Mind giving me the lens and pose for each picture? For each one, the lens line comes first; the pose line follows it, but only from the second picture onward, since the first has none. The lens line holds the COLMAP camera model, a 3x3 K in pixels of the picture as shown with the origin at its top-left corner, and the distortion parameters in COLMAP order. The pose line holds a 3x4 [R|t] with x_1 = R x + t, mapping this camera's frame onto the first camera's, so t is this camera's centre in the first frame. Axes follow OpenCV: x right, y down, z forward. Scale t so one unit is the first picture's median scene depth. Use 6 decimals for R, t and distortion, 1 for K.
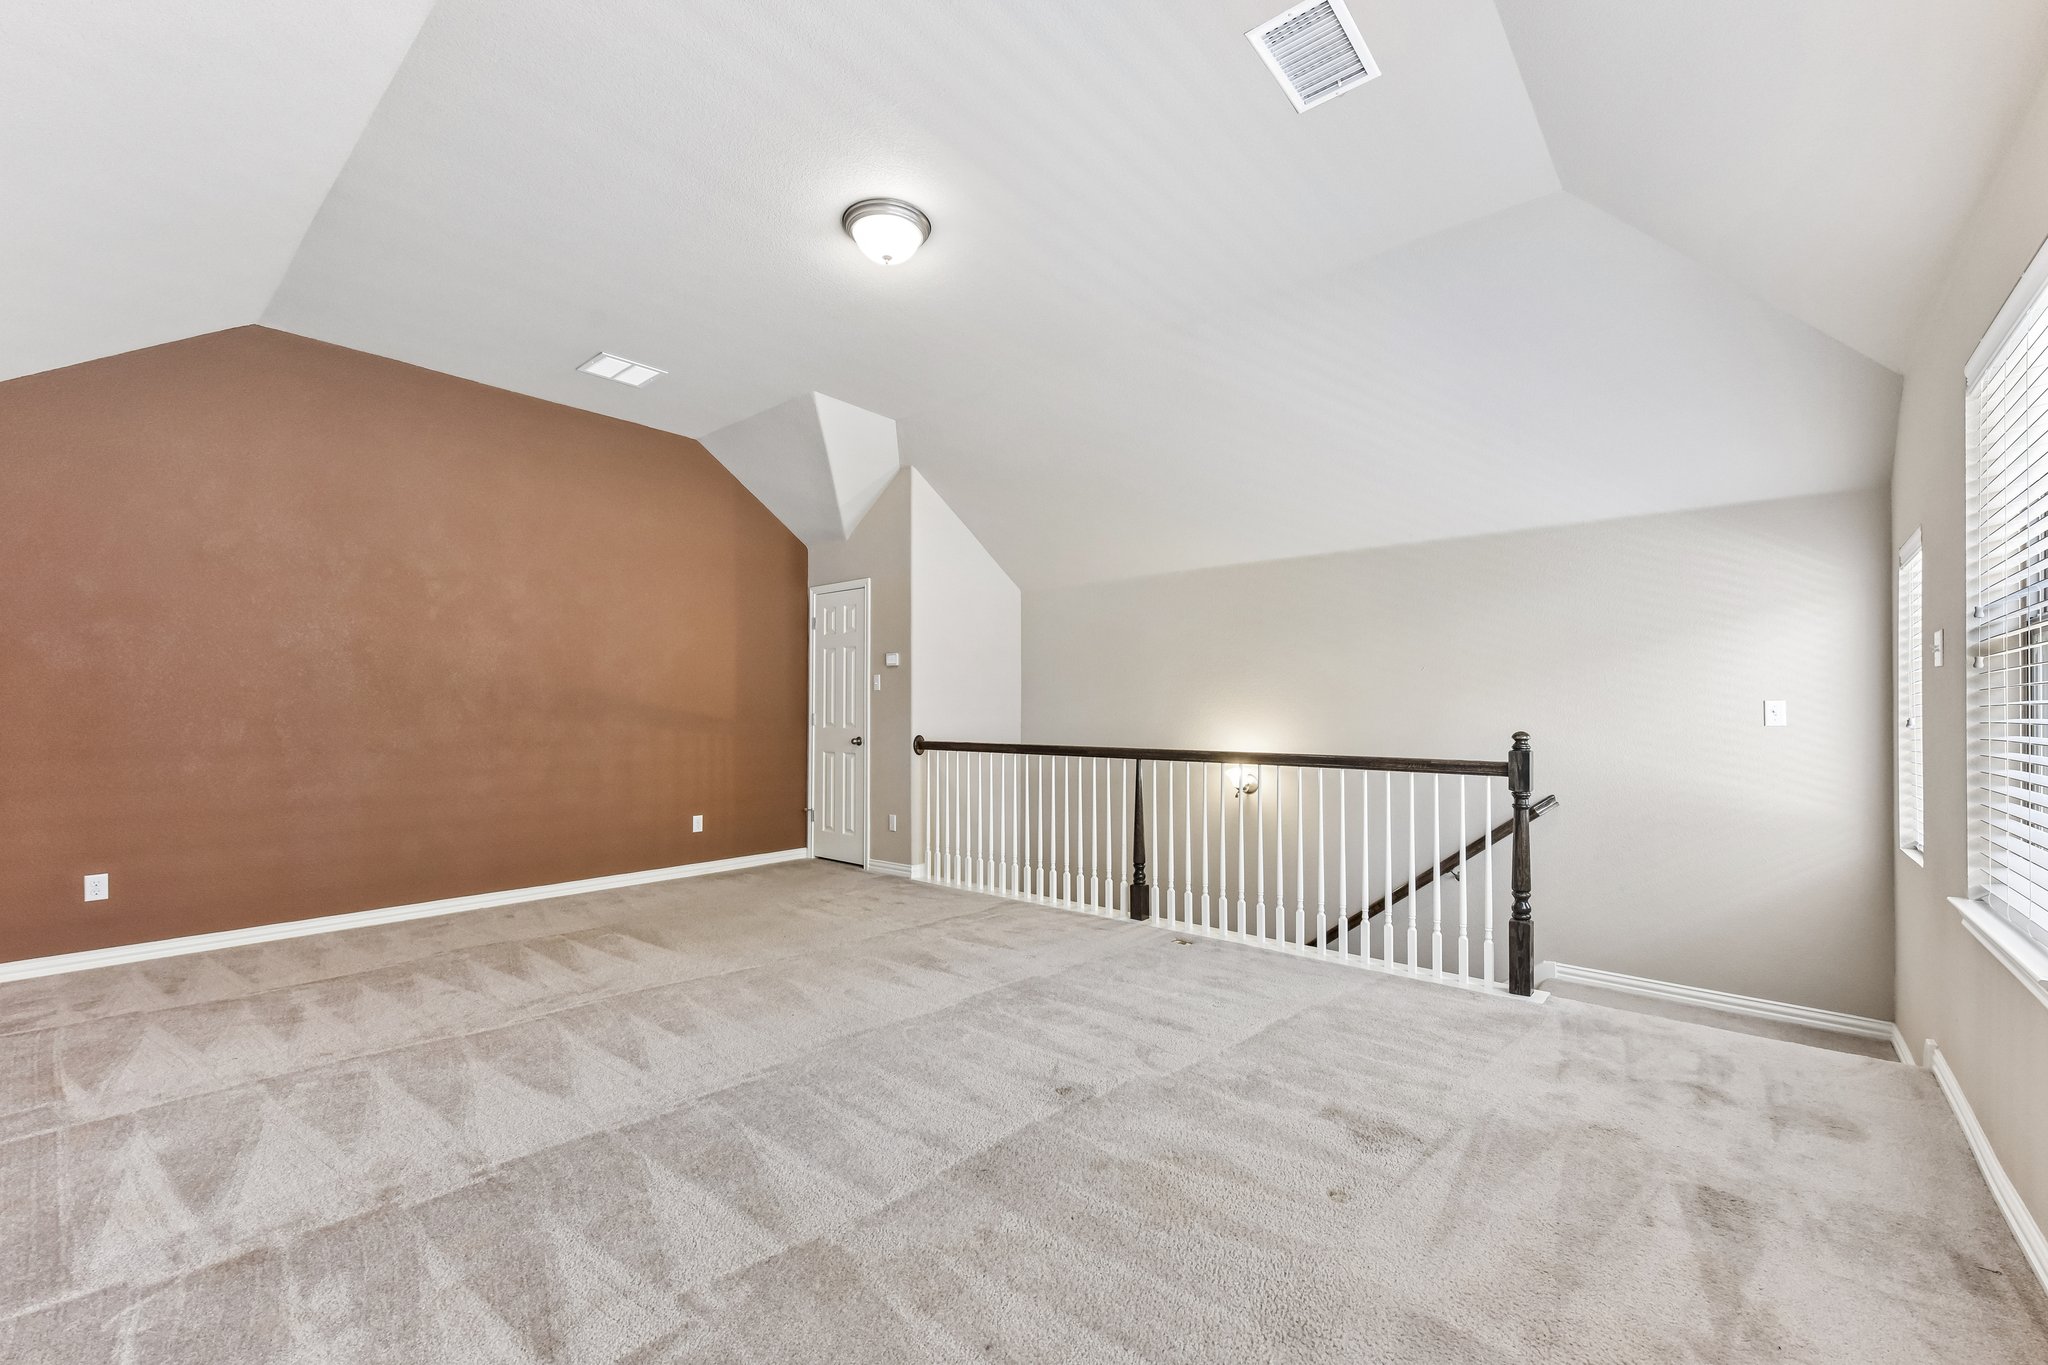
lens RADIAL K [[833.9, 0, 1029.7], [0, 833.9, 697.0], [0, 0, 1]] dist [0.004061, -0.001141]
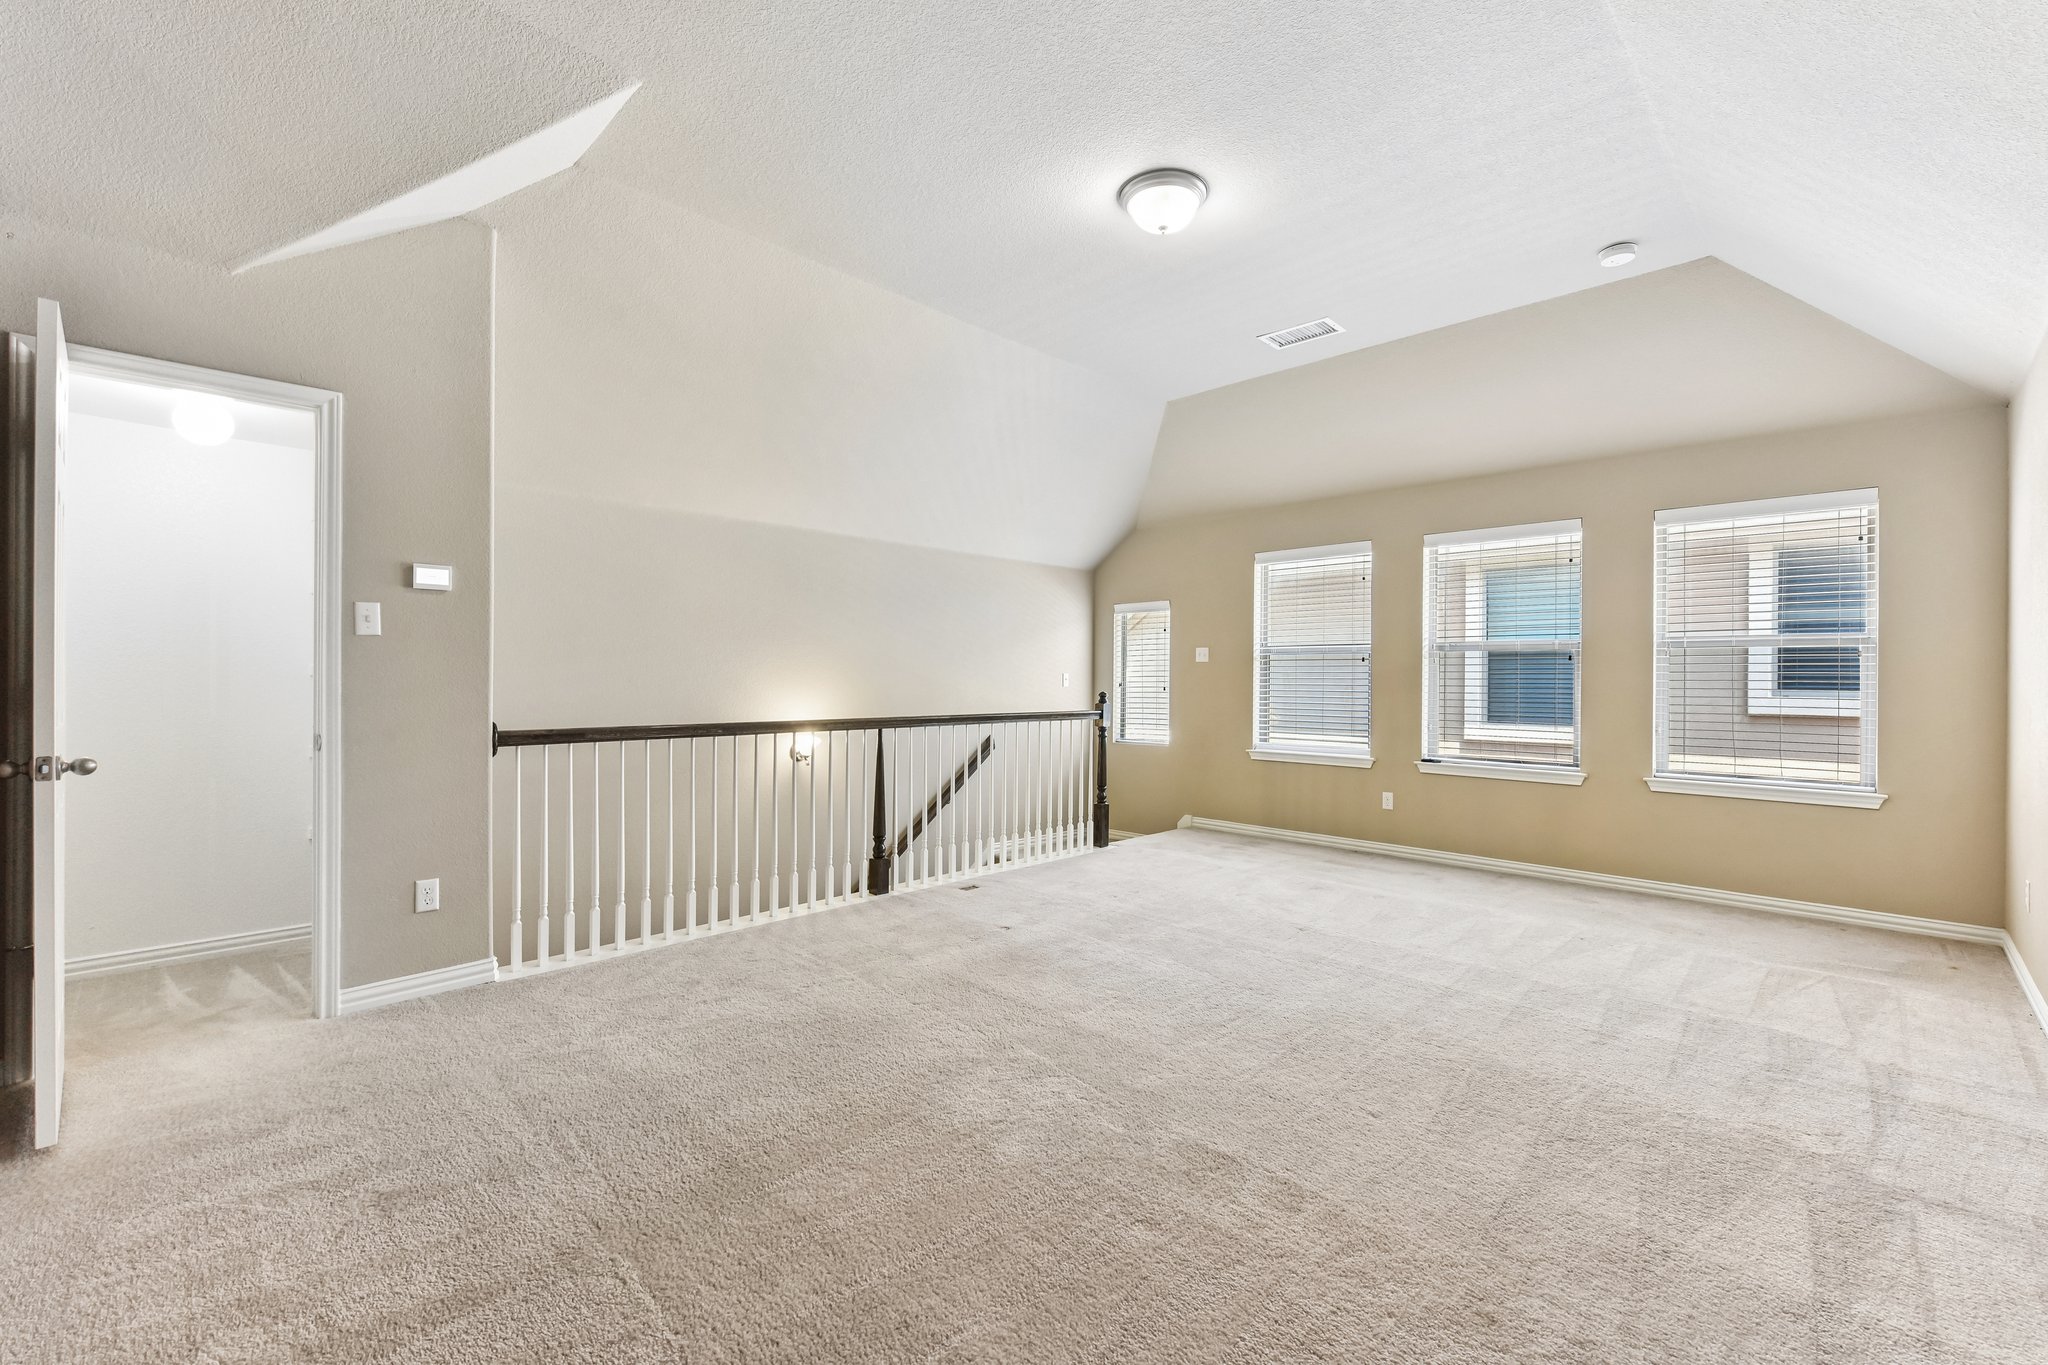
lens RADIAL K [[878.9, 0, 1028.9], [0, 878.9, 679.2], [0, 0, 1]] dist [0.018004, 0.000029]
pose [[0.068583, 0.001194, 0.997645, -0.755771], [-0.015470, 0.999880, -0.000133, 0.013240], [-0.997525, -0.015425, 0.068593, 0.657511]]
